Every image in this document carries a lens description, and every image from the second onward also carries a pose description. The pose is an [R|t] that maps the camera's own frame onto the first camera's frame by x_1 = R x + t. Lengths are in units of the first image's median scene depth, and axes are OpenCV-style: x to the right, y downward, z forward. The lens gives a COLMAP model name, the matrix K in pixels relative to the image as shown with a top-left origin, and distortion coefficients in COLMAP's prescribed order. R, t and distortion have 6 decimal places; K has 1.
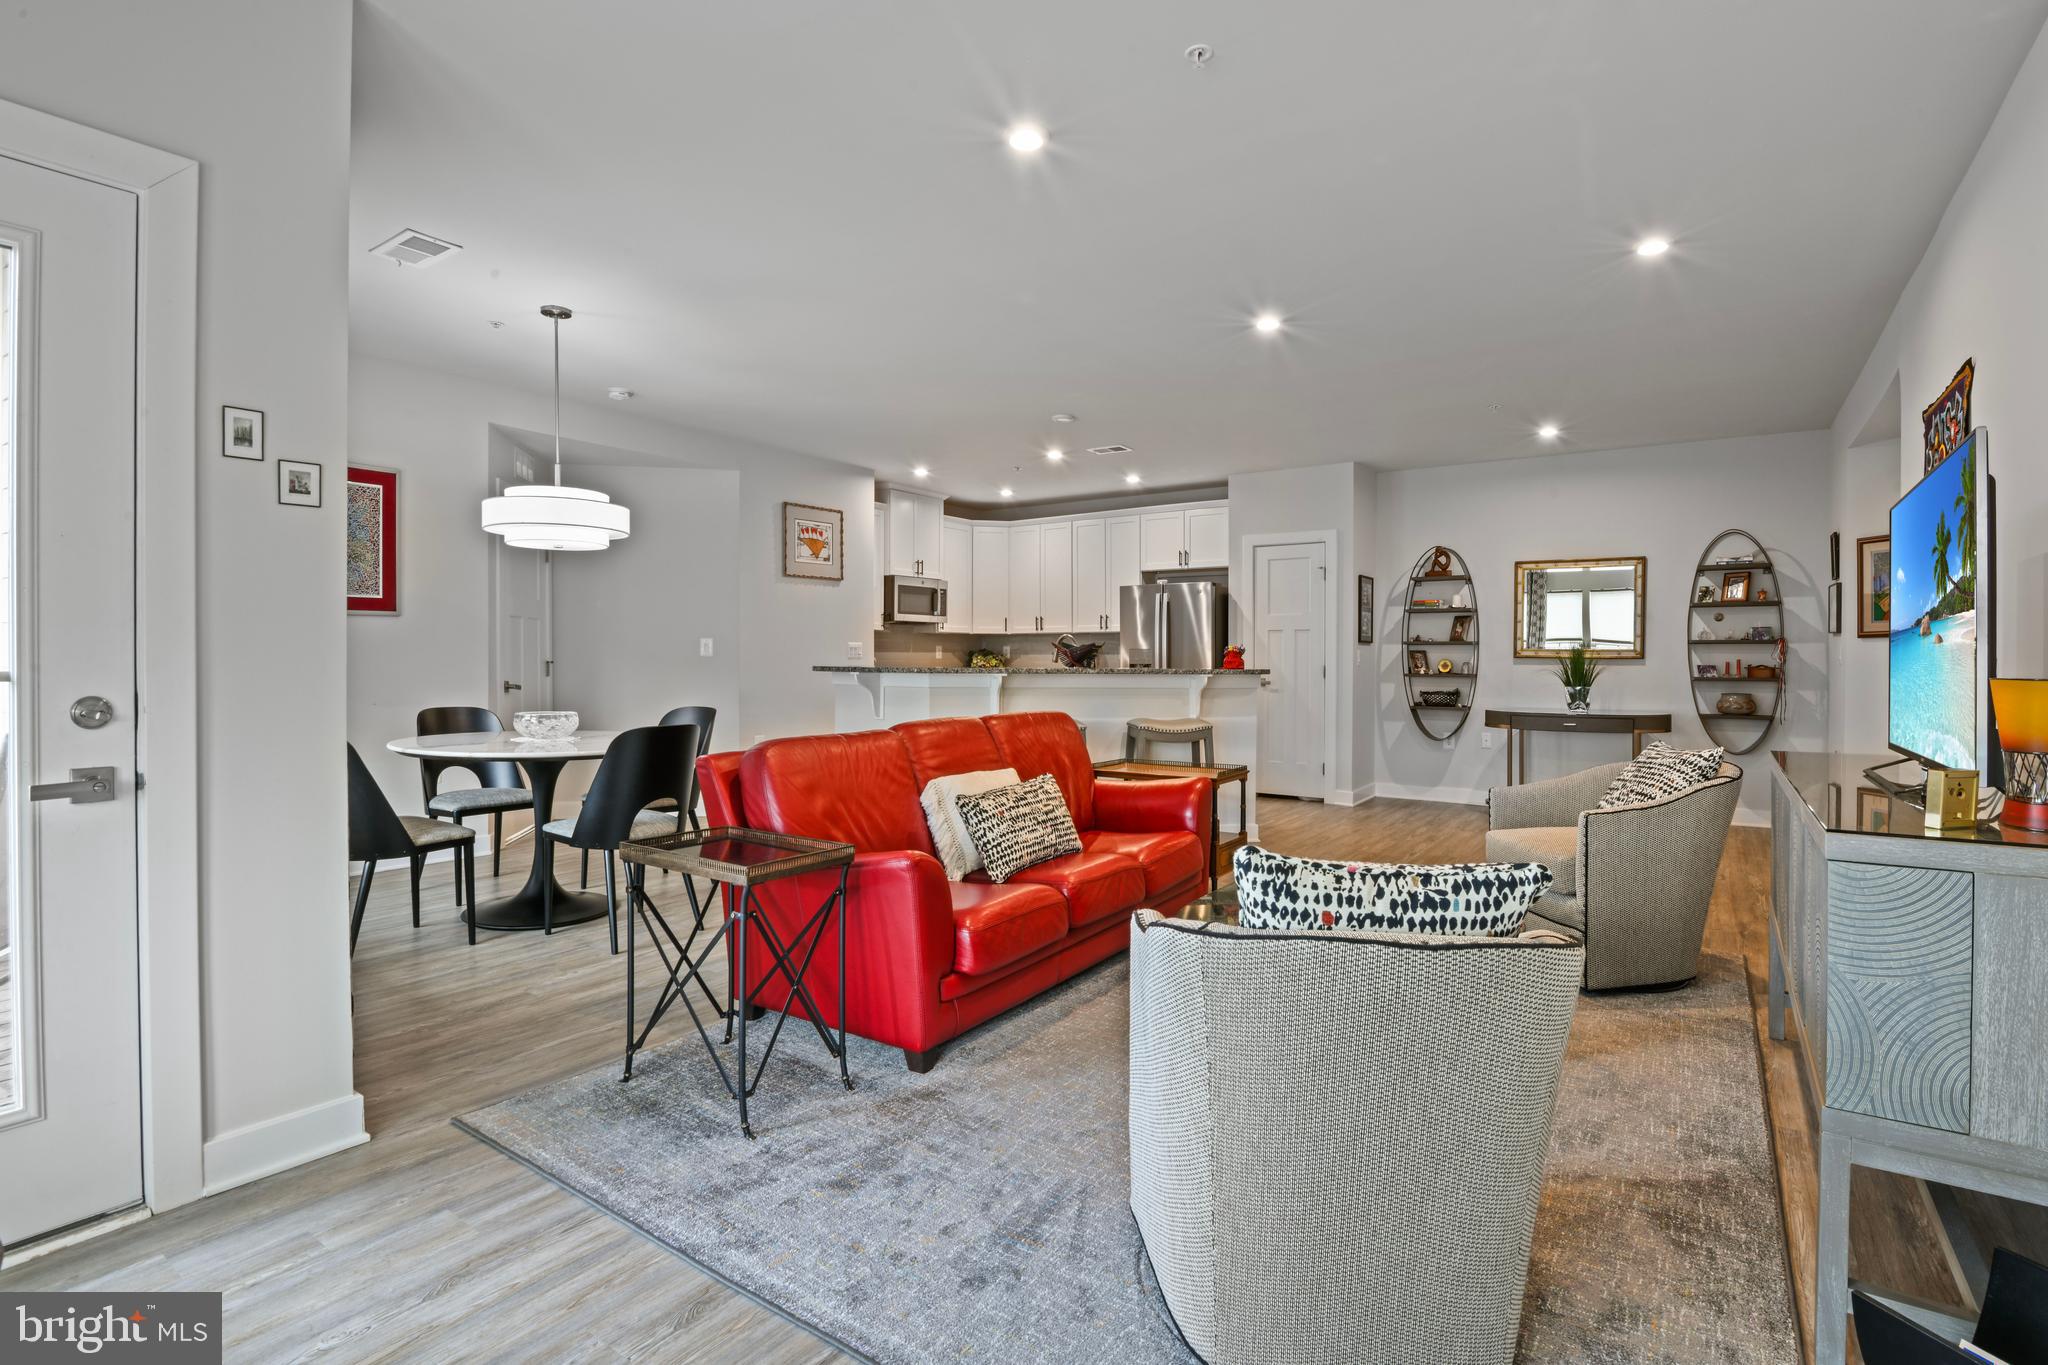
lens RADIAL K [[940.6, 0, 1024.0], [0, 940.6, 682.5], [0, 0, 1]] dist [-0.024168, -0.000867]
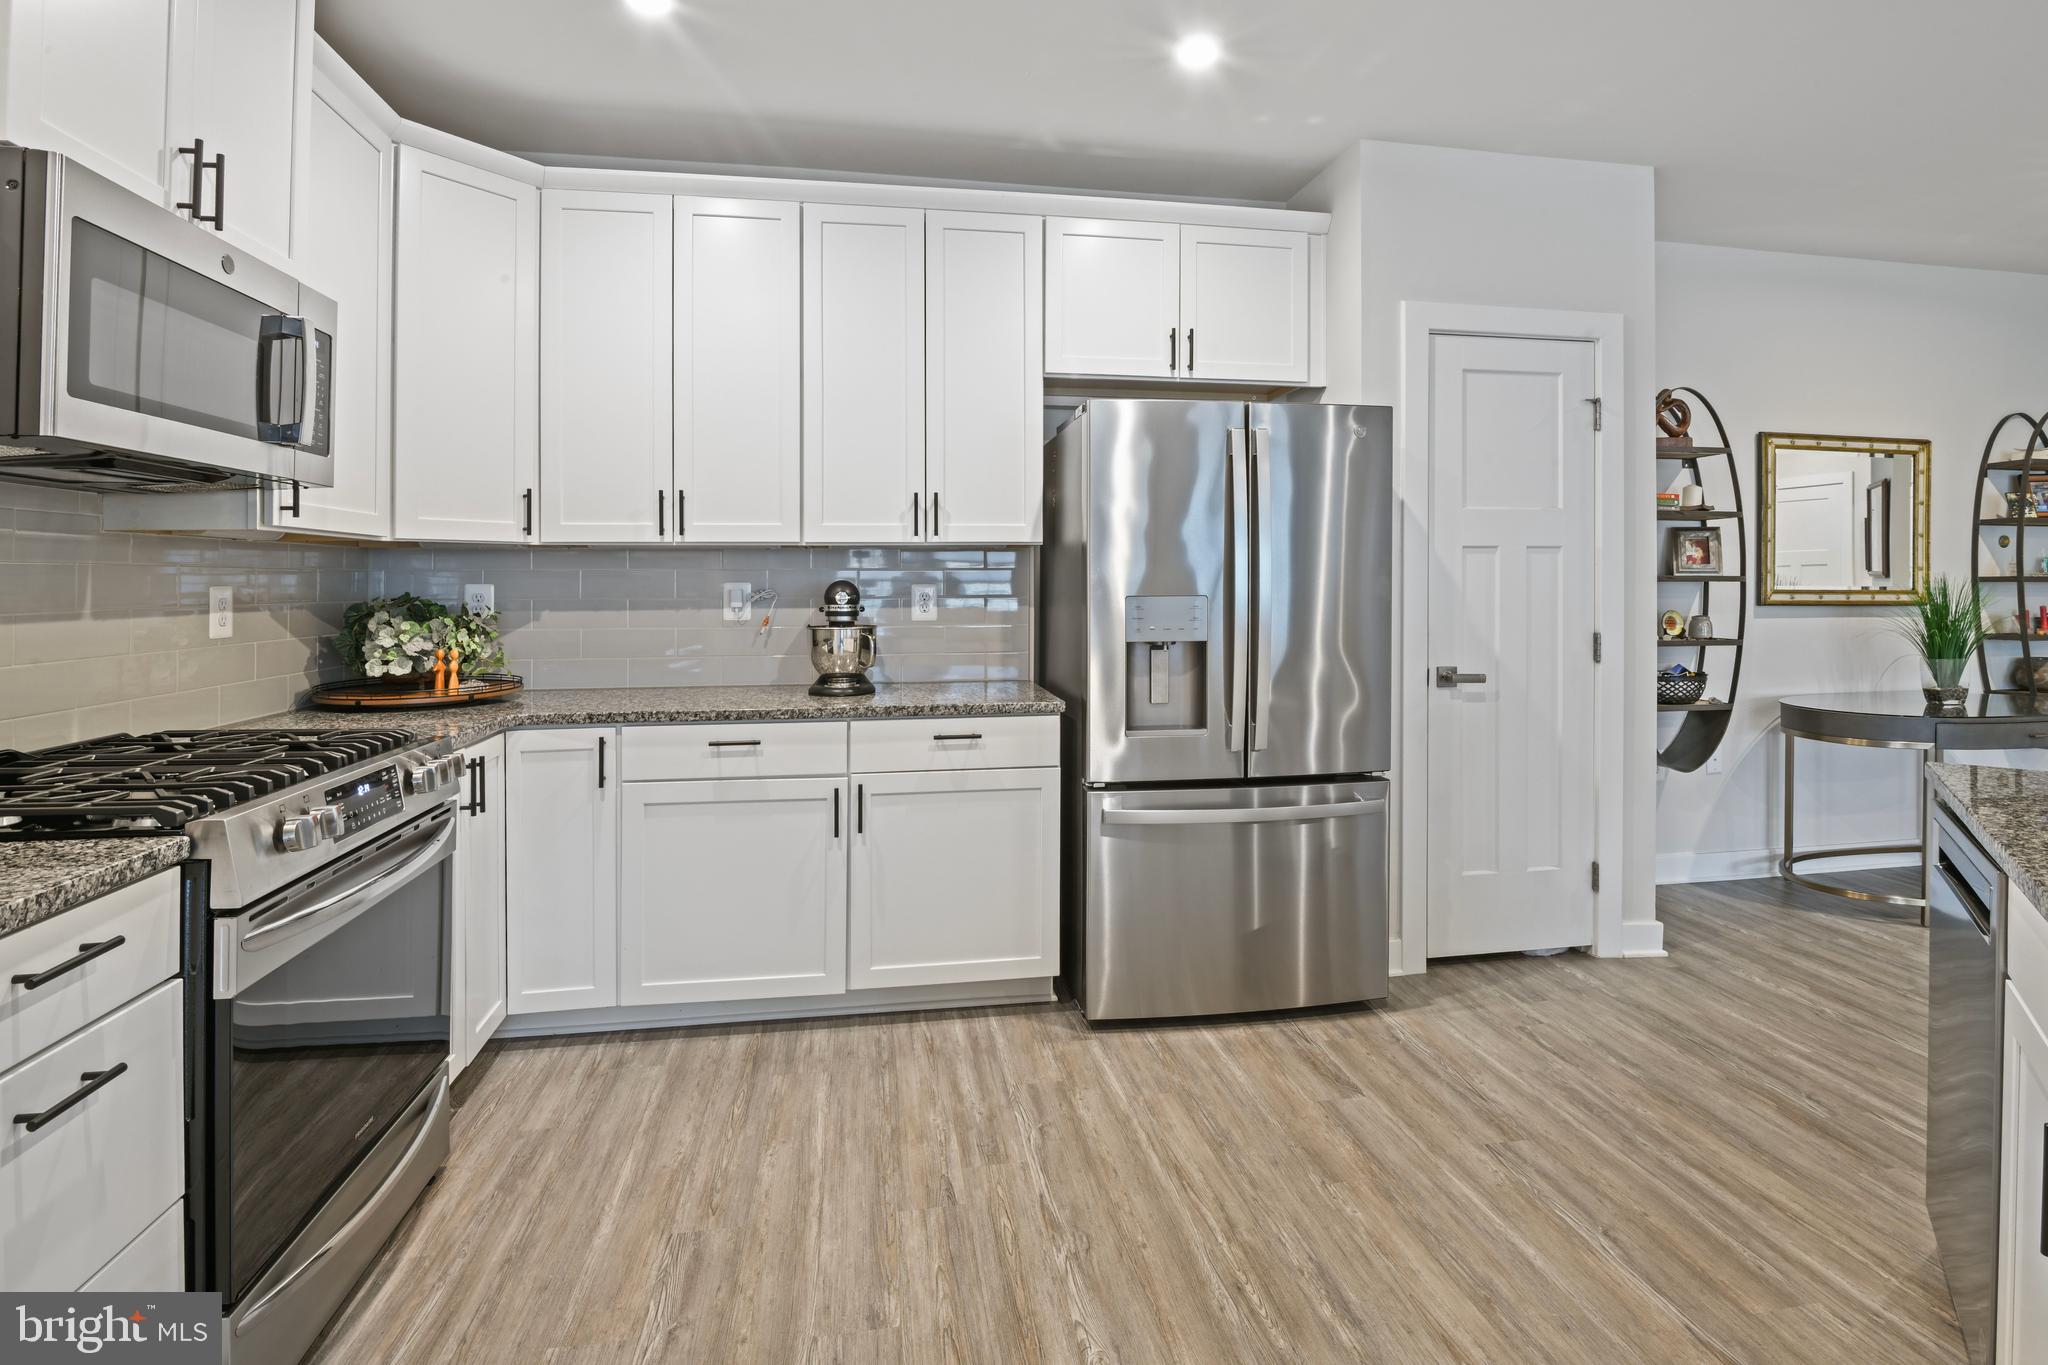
lens RADIAL K [[972.7, 0, 1027.7], [0, 972.7, 585.5], [0, 0, 1]] dist [-0.003970, -0.010748]
pose [[0.691260, -0.000193, 0.722606, -0.161093], [0.024098, 0.999450, -0.022786, -0.033076], [-0.722204, 0.033164, 0.690885, 0.826953]]
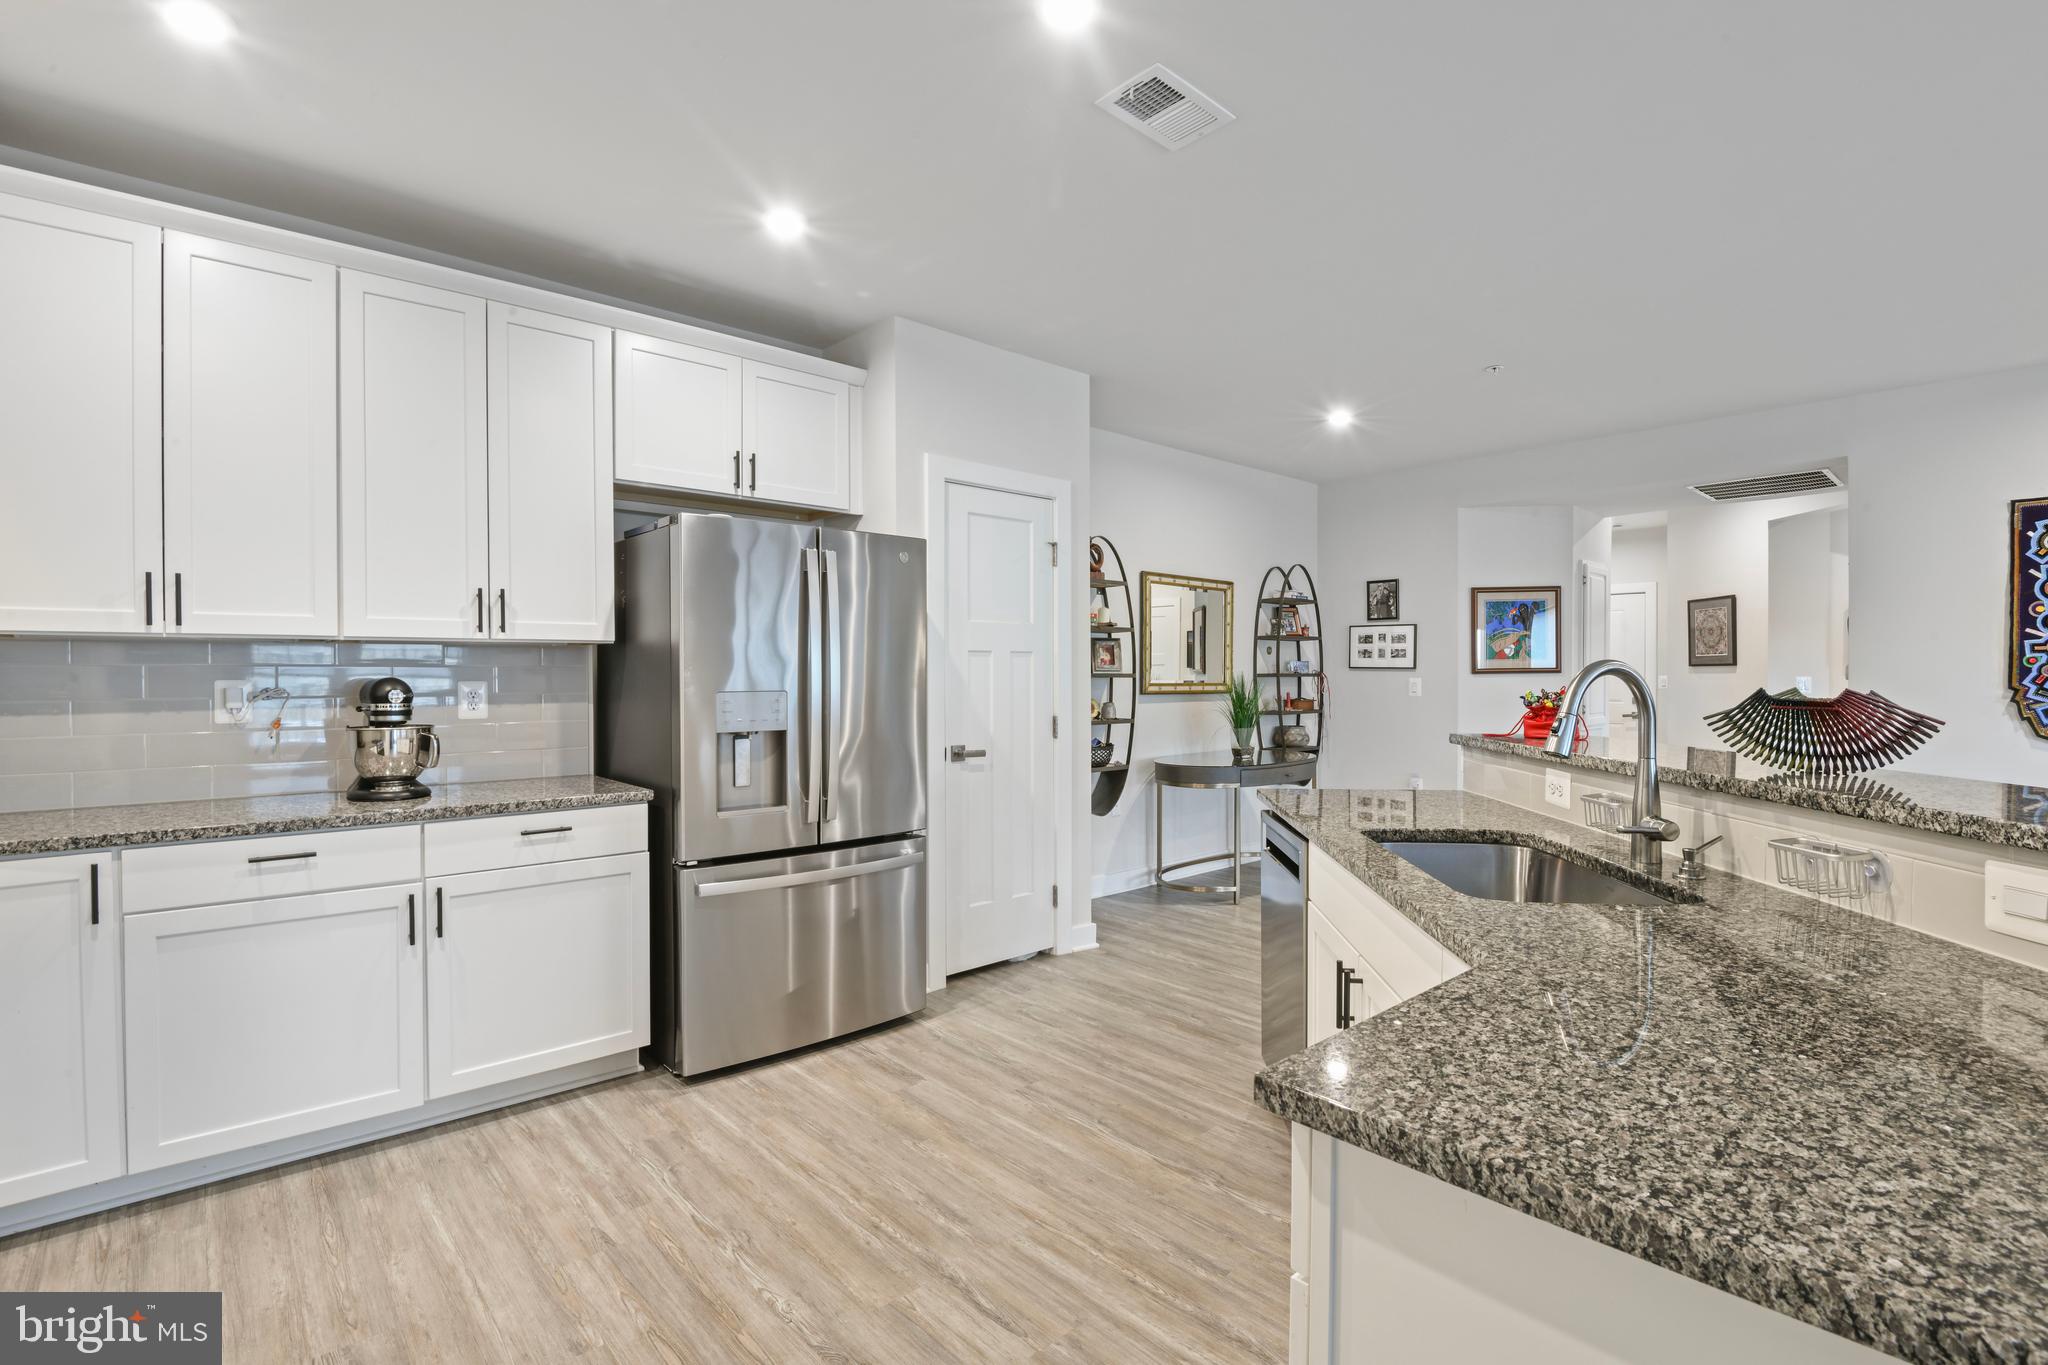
lens RADIAL K [[940.6, 0, 1024.0], [0, 940.6, 682.5], [0, 0, 1]] dist [-0.024168, -0.000867]
pose [[0.200101, -0.004478, 0.979765, -0.227690], [0.034521, 0.999401, -0.002482, -0.034886], [-0.979167, 0.034319, 0.200136, 0.846525]]
